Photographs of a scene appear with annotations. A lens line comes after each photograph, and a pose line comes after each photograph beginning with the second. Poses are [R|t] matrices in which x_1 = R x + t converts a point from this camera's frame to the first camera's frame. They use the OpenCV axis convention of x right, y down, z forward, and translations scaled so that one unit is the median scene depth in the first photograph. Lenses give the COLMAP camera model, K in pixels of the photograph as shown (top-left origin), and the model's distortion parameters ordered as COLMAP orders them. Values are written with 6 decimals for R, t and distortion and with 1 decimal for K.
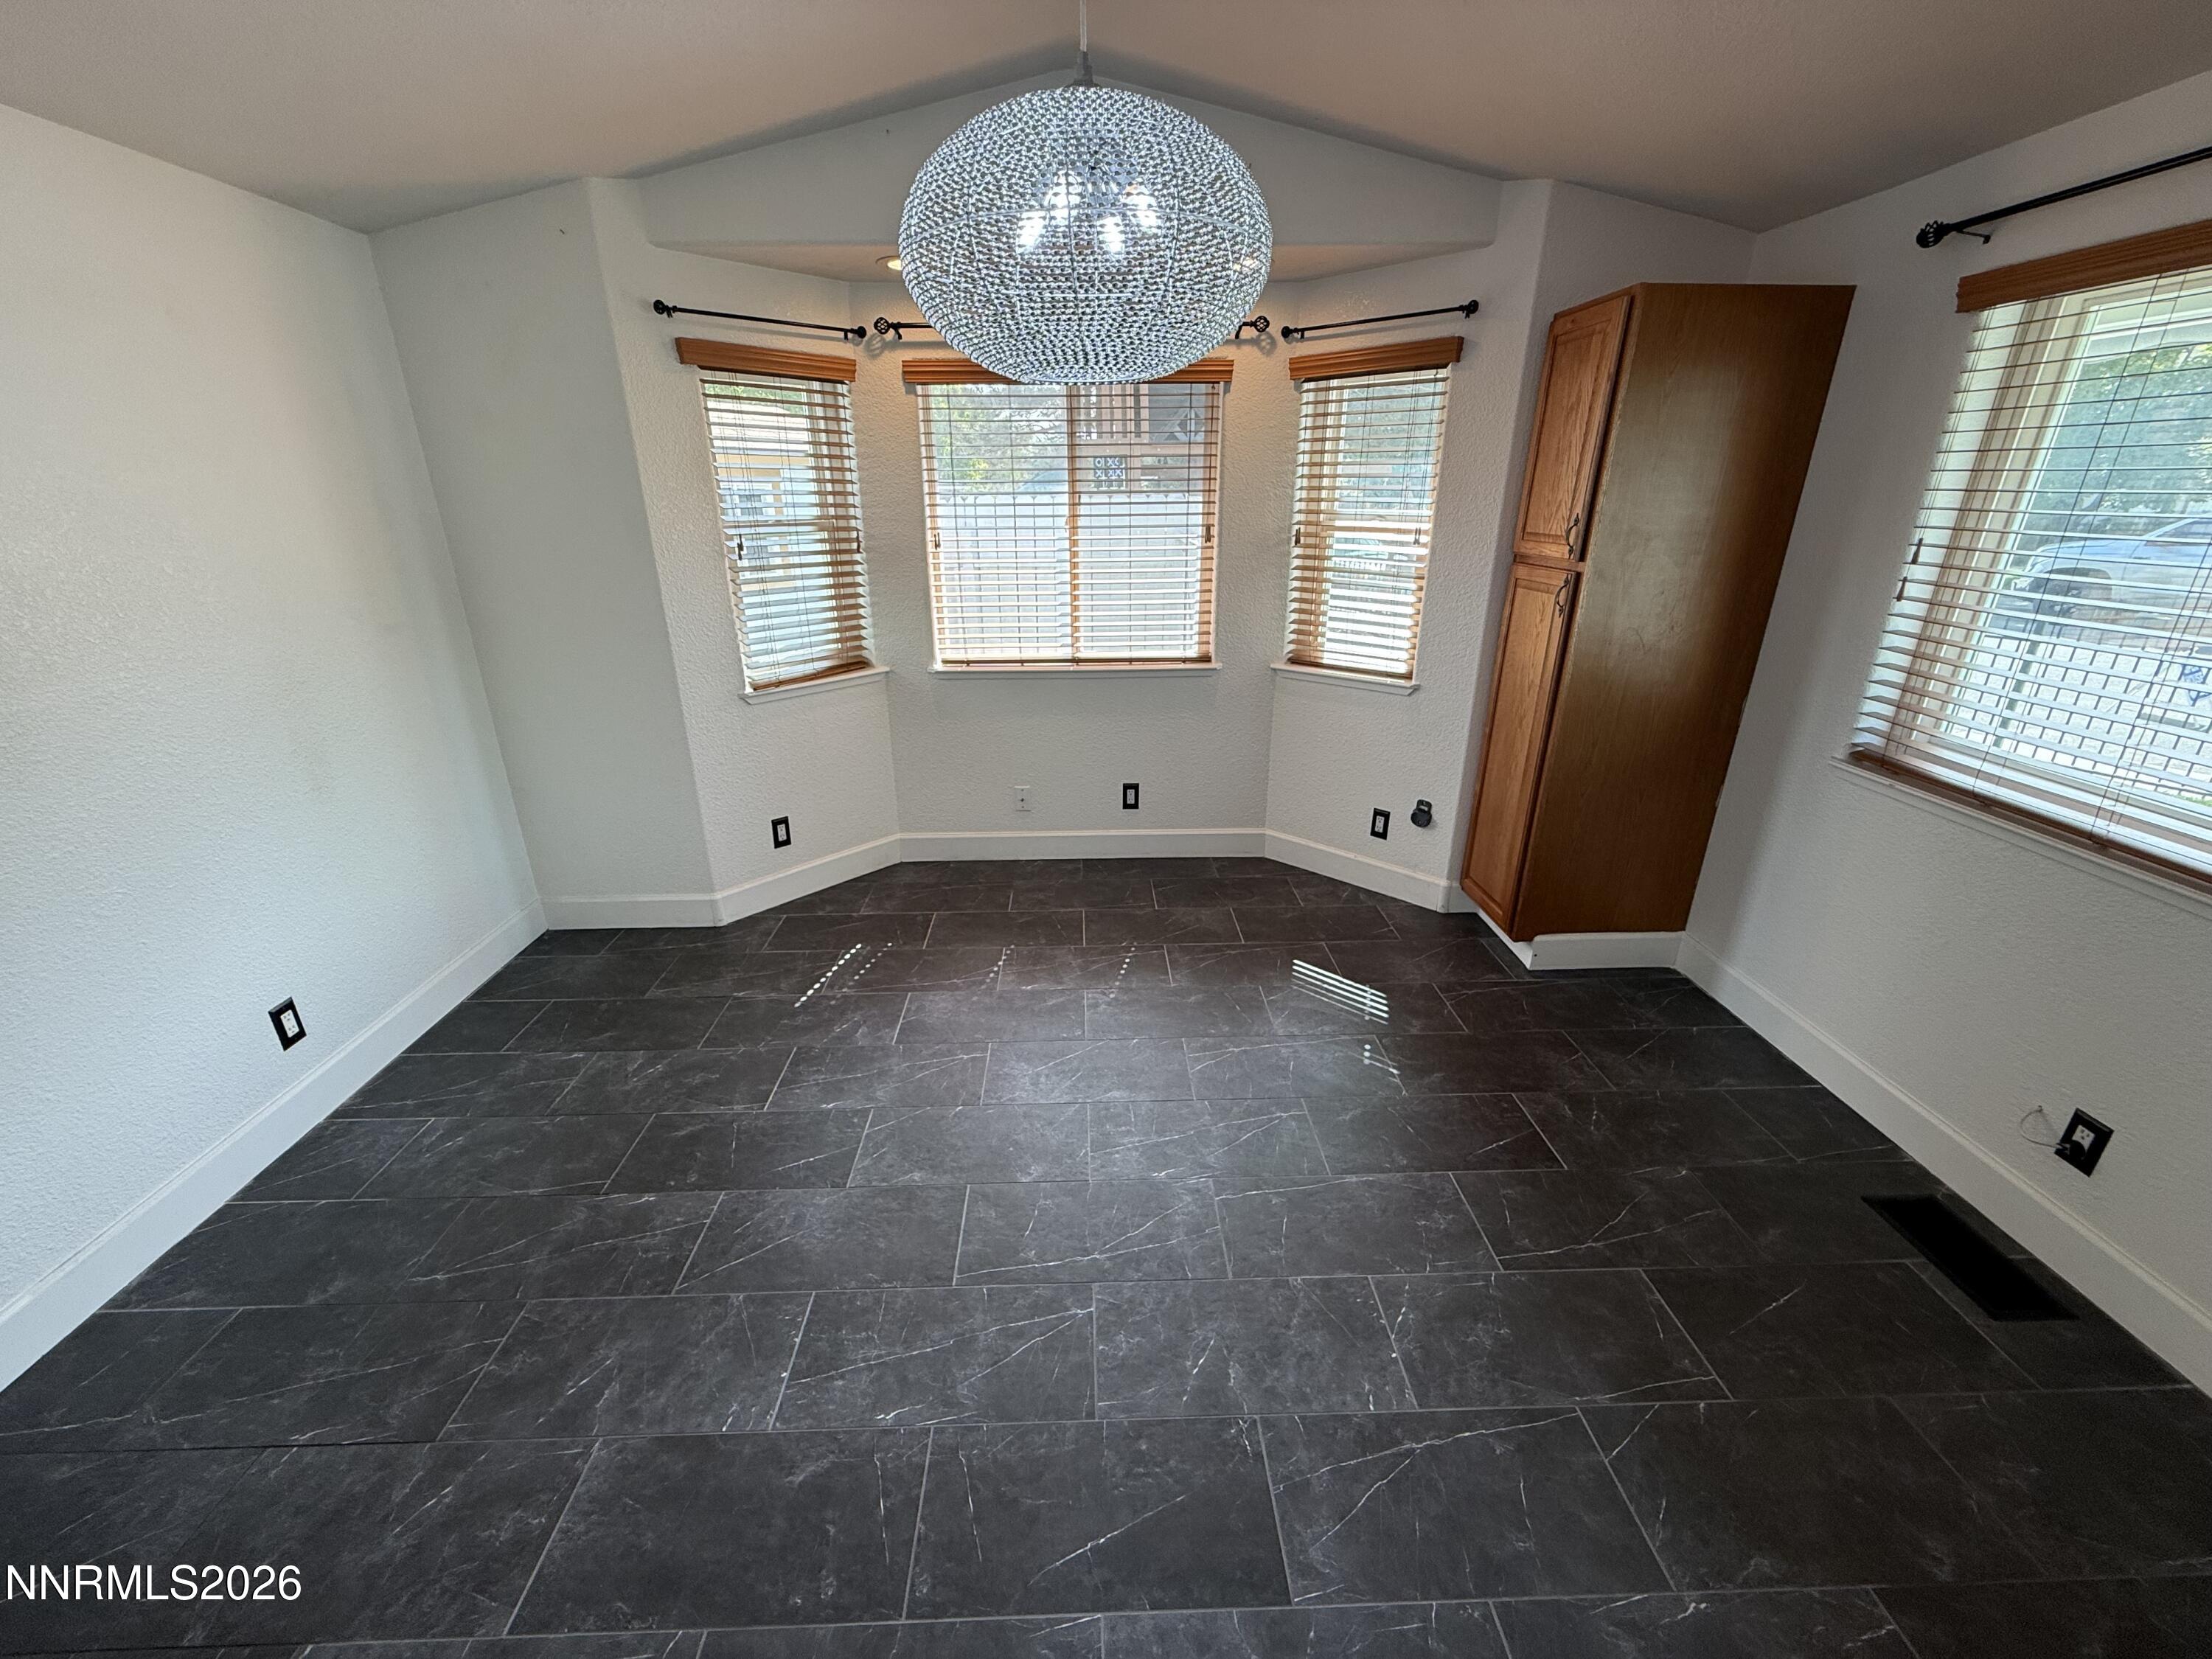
lens RADIAL K [[882.1, 0, 1102.7], [0, 882.1, 830.2], [0, 0, 1]] dist [-0.000786, -0.000172]
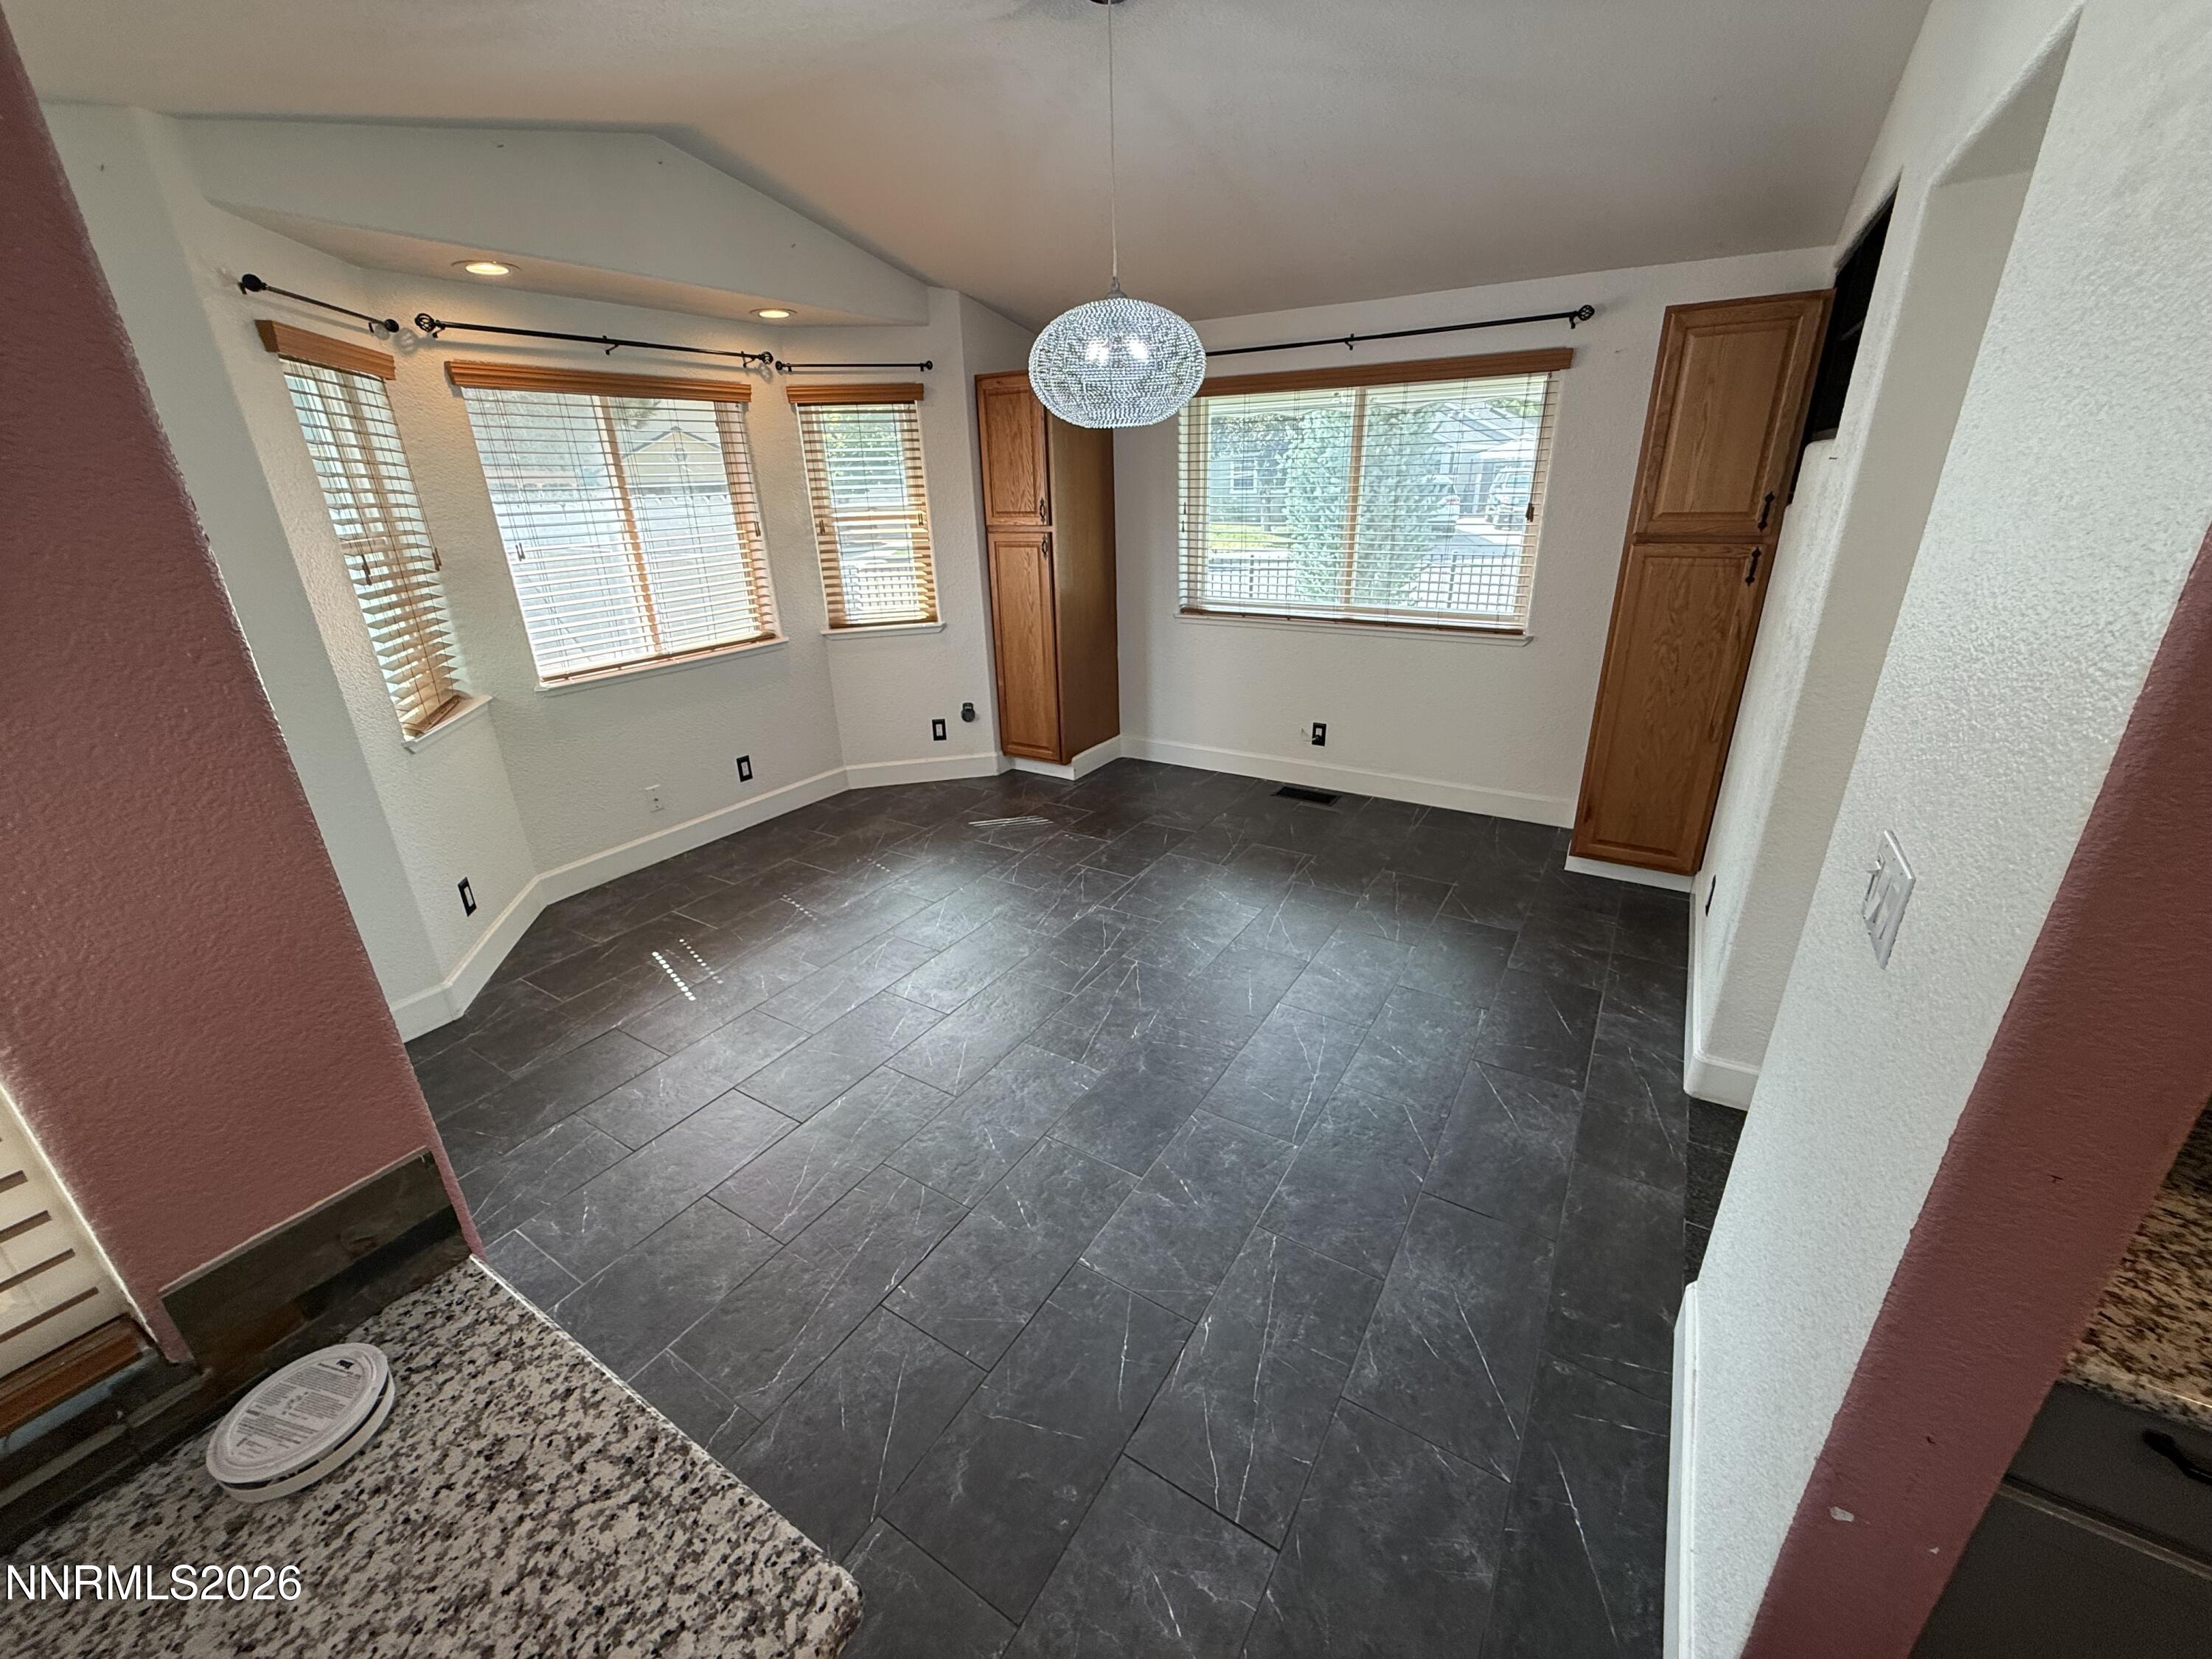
lens RADIAL K [[878.6, 0, 1106.0], [0, 878.6, 829.5], [0, 0, 1]] dist [0.002251, -0.000205]
pose [[0.554491, -0.319946, 0.768228, -0.729218], [0.325141, 0.933056, 0.153912, 0.012975], [-0.766044, 0.164440, 0.621399, -0.031323]]
